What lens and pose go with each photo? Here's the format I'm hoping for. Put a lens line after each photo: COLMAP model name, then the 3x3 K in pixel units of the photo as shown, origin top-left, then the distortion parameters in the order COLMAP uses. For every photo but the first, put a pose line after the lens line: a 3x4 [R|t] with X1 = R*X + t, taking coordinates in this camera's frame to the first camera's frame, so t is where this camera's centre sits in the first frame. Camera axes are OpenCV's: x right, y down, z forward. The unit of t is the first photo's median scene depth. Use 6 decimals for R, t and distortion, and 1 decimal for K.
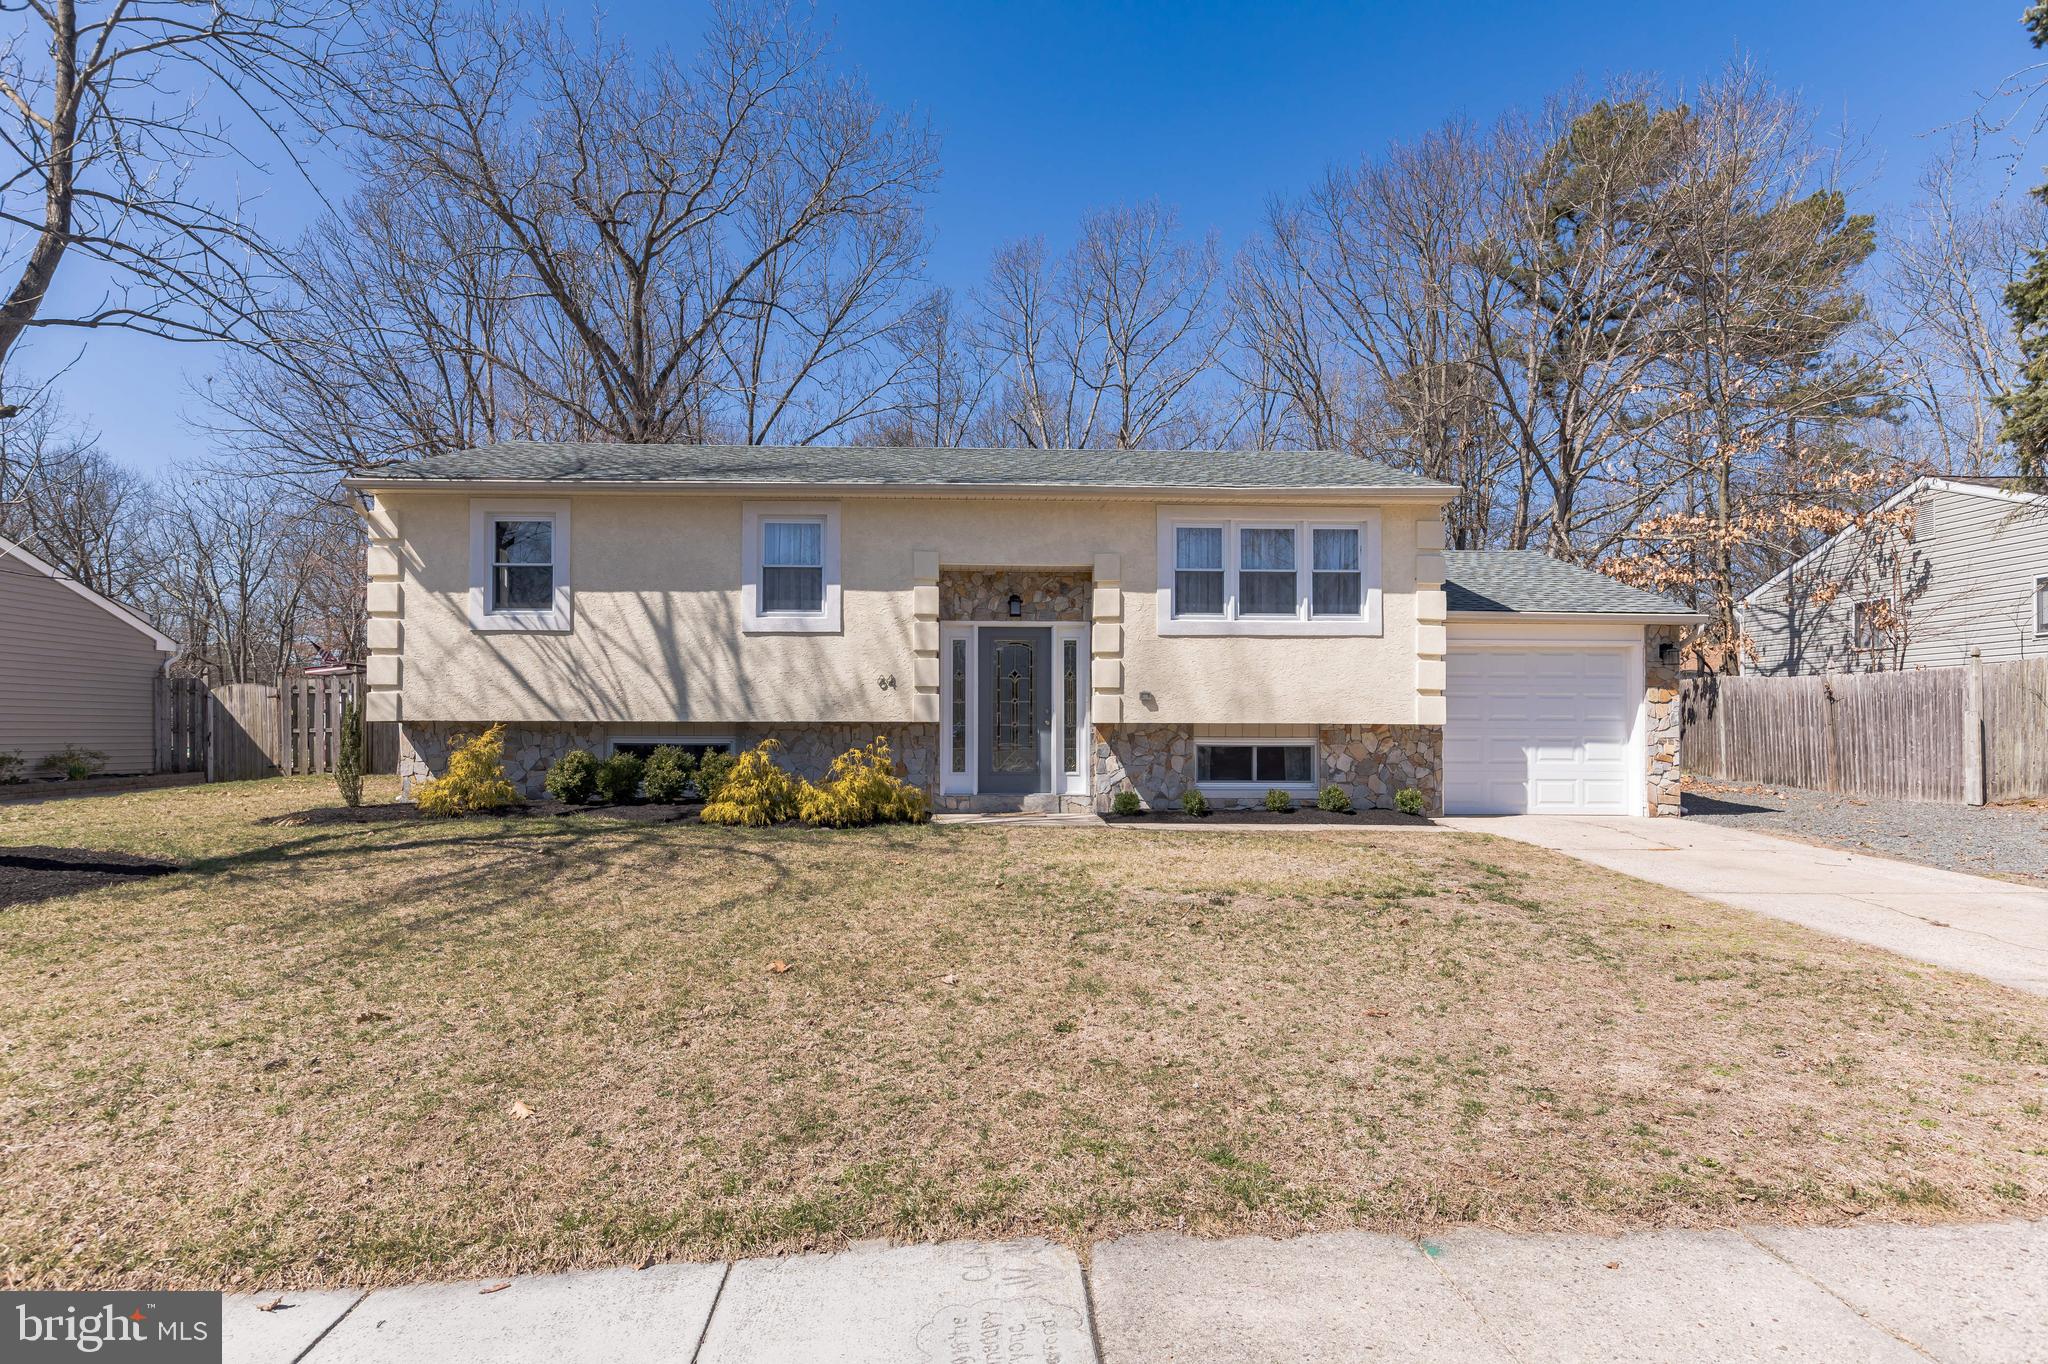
lens RADIAL K [[1159.5, 0, 1004.7], [0, 1159.5, 689.0], [0, 0, 1]] dist [0.003199, 0.003447]
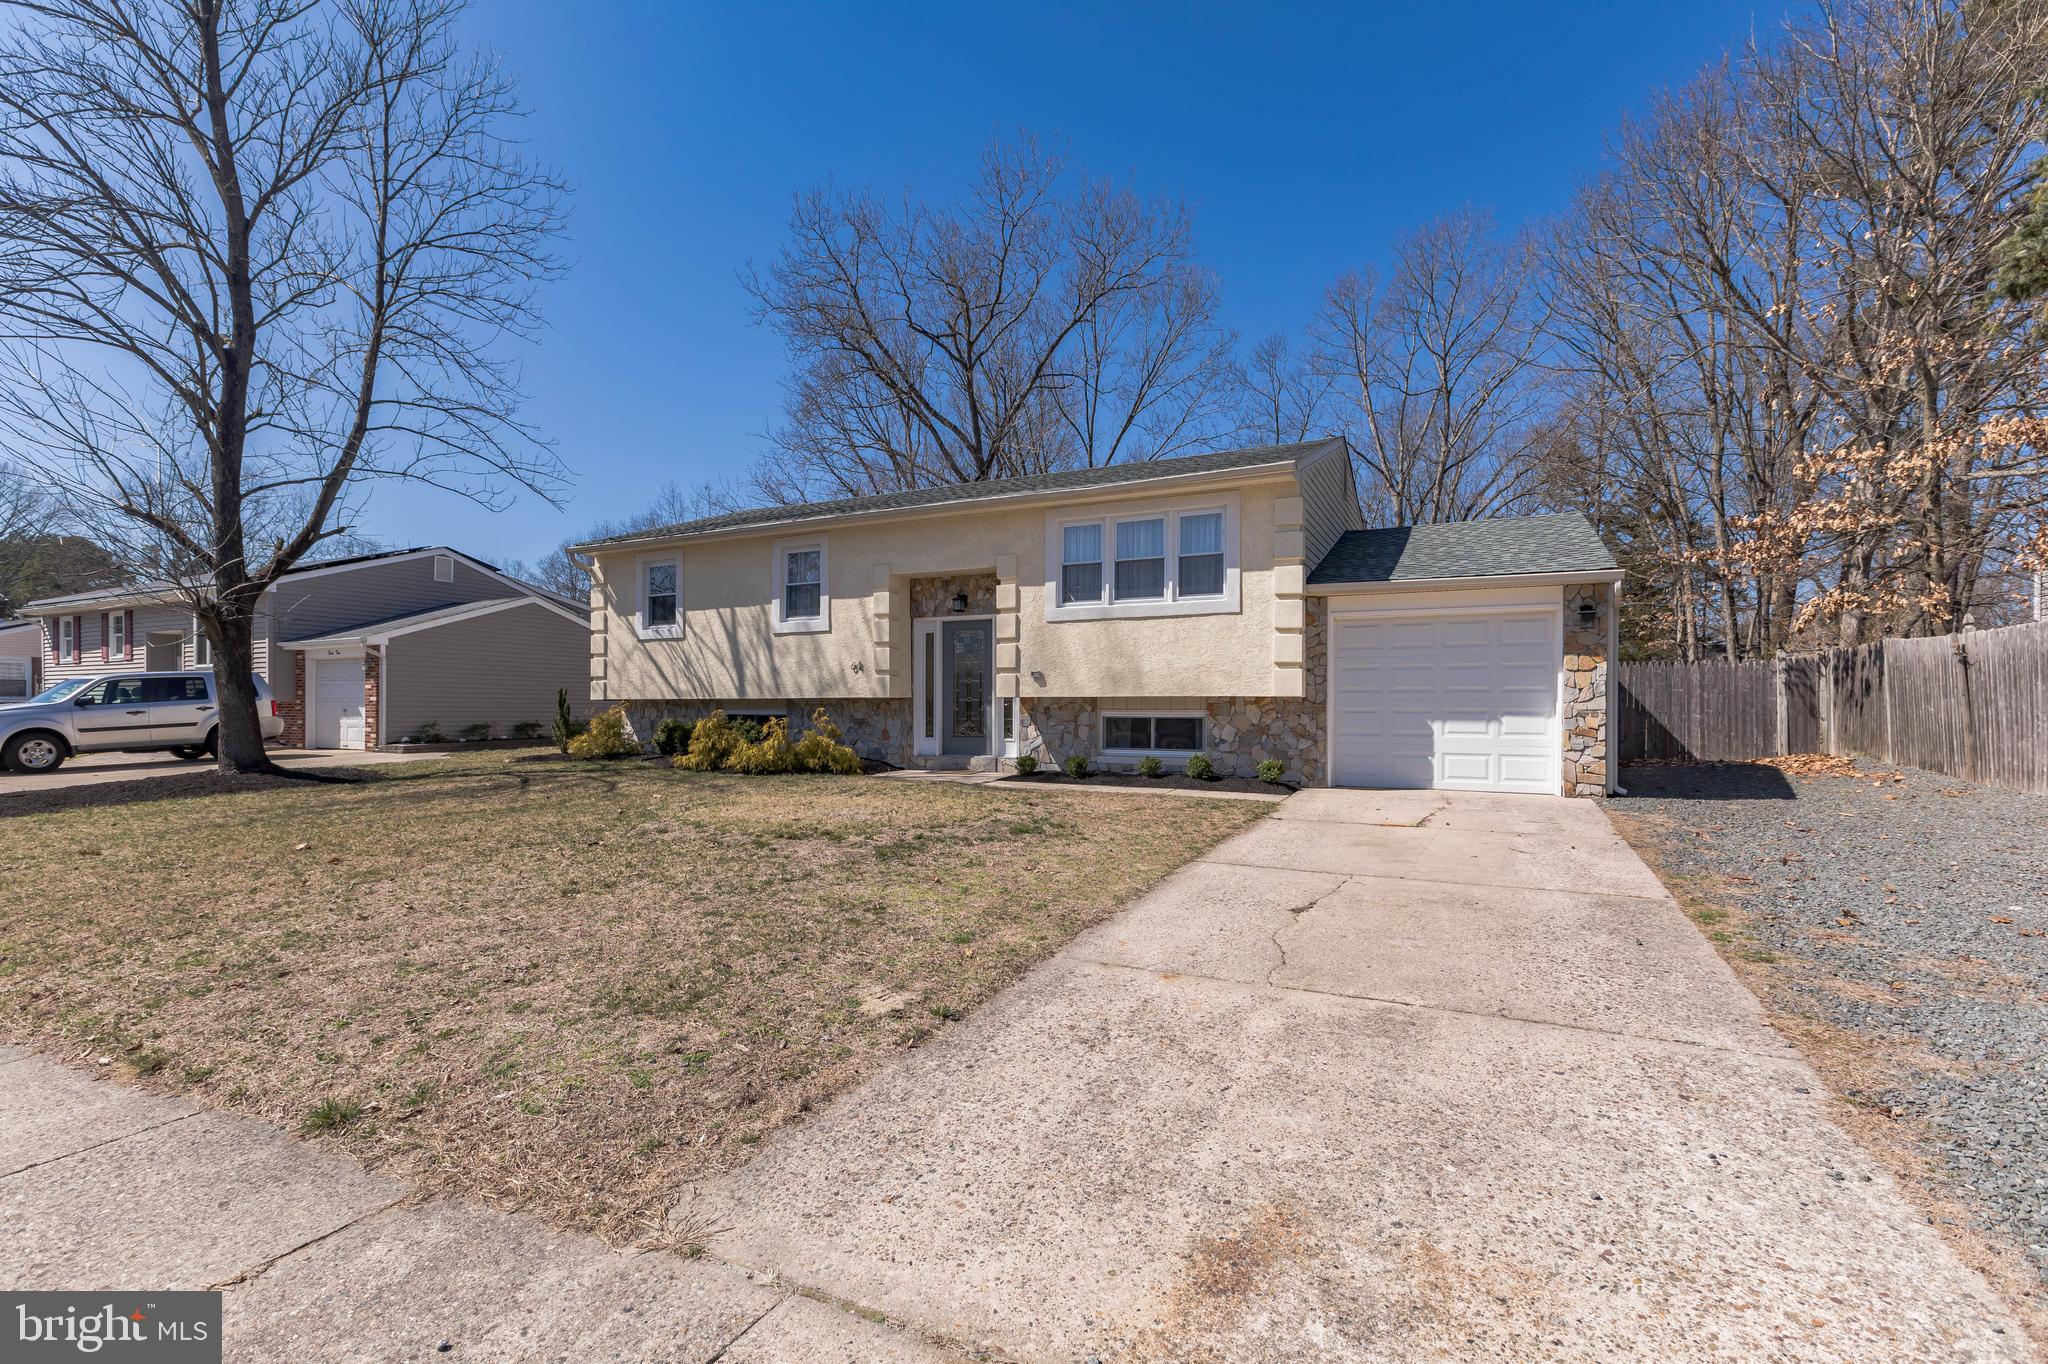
lens RADIAL K [[931.0, 0, 1002.1], [0, 931.0, 687.9], [0, 0, 1]] dist [0.006672, -0.001845]
pose [[0.874059, -0.012842, -0.485649, 0.544780], [0.016642, 0.999855, 0.003513, 0.015842], [0.485534, -0.011152, 0.874147, 0.156583]]
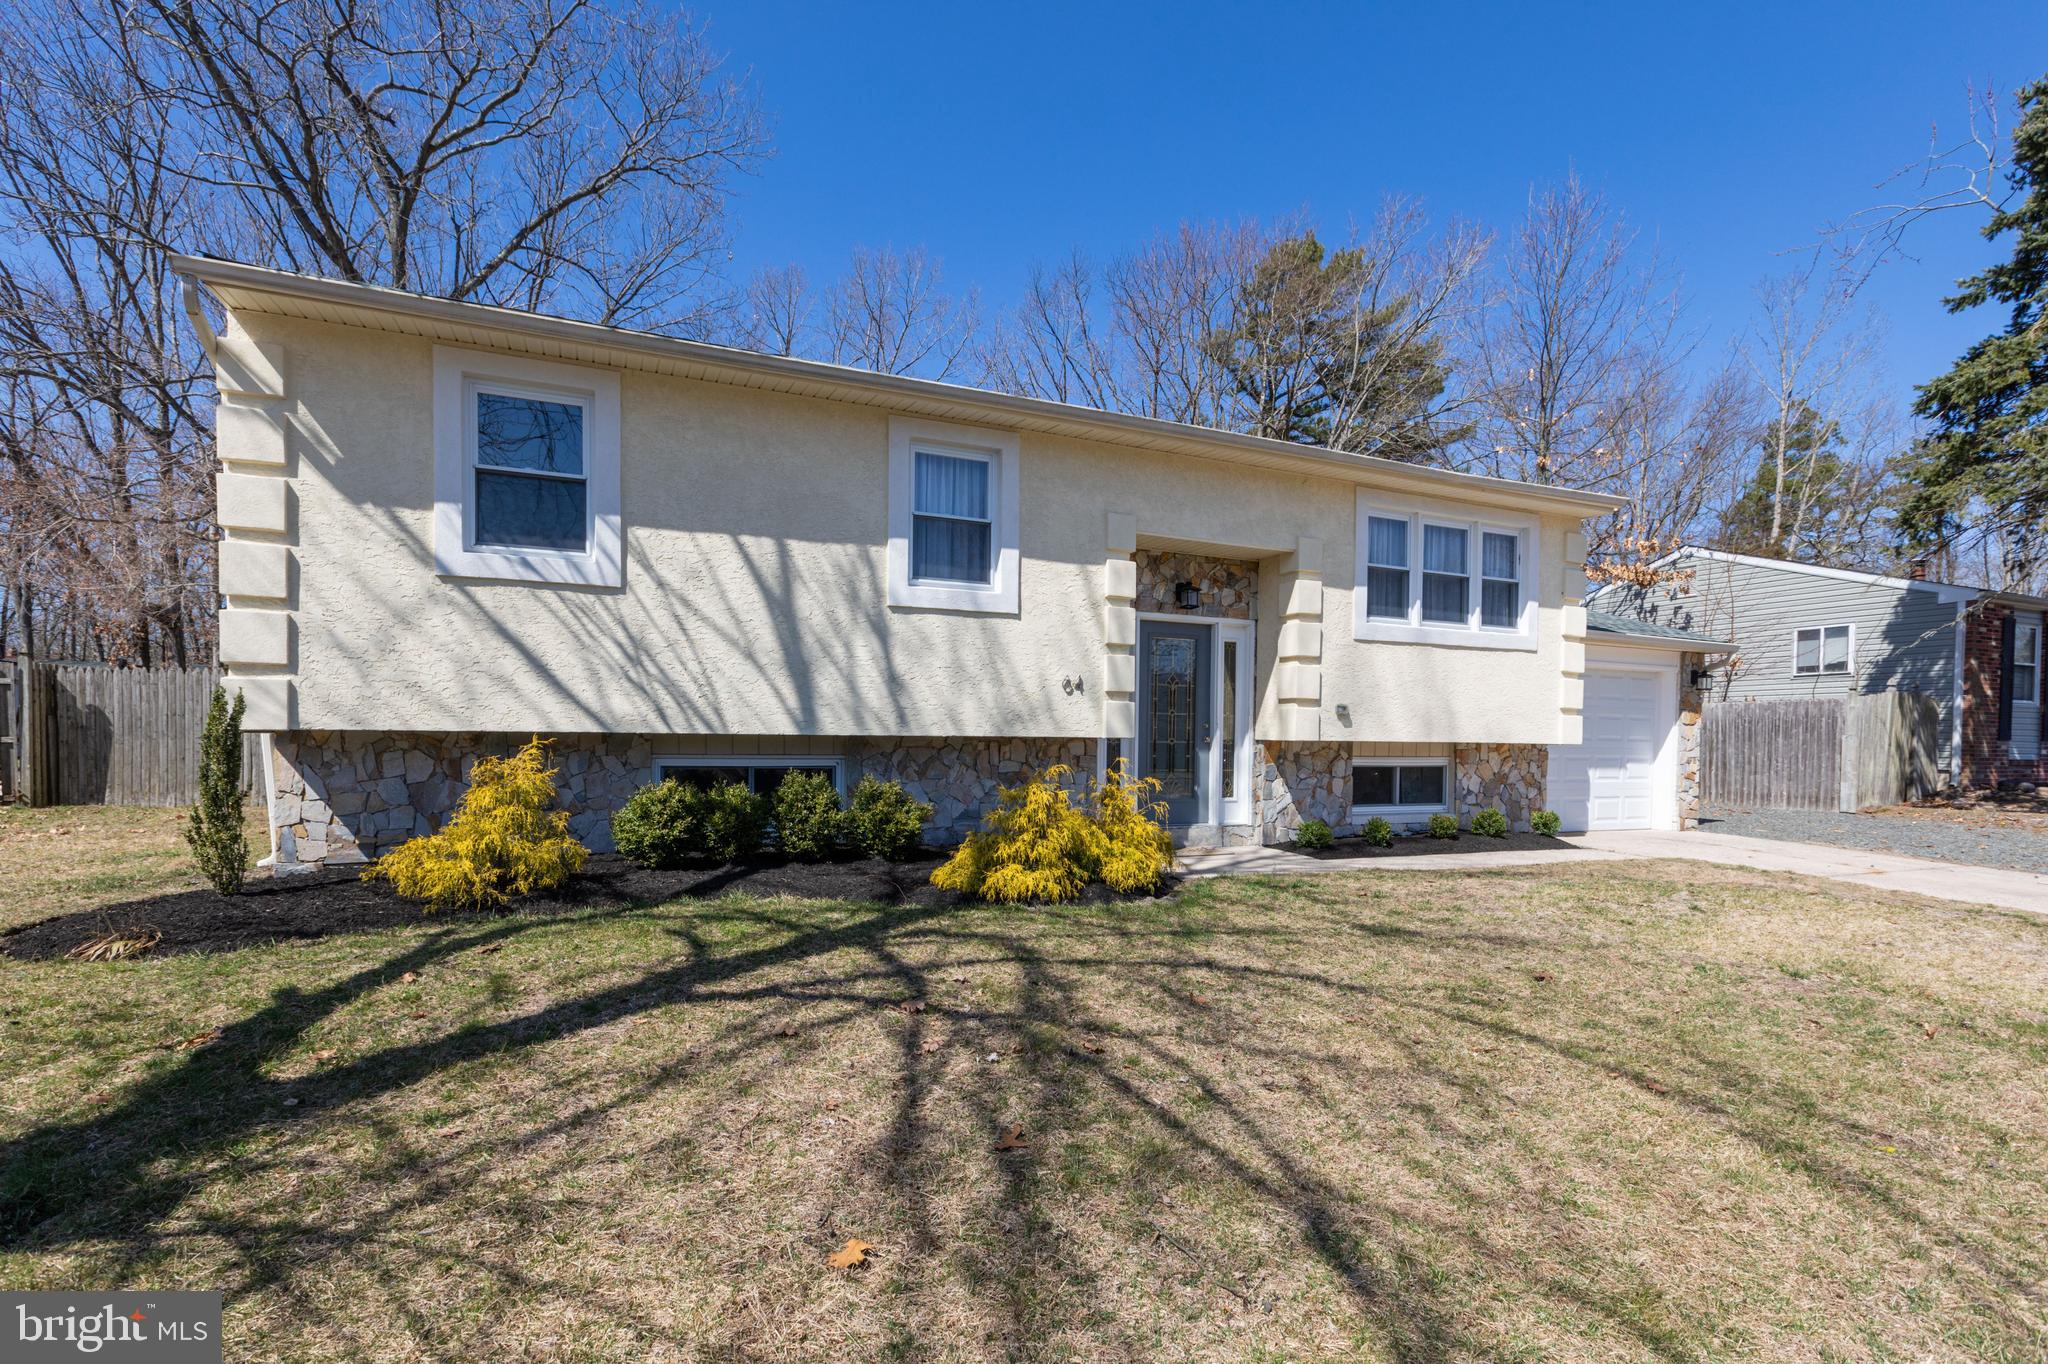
lens RADIAL K [[931.0, 0, 1006.9], [0, 931.0, 749.0], [0, 0, 1]] dist [0.006672, -0.001845]
pose [[0.927562, 0.002521, 0.373661, -0.363442], [-0.019477, 0.998944, 0.041607, 0.011091], [-0.373162, -0.045871, 0.926632, 0.448378]]
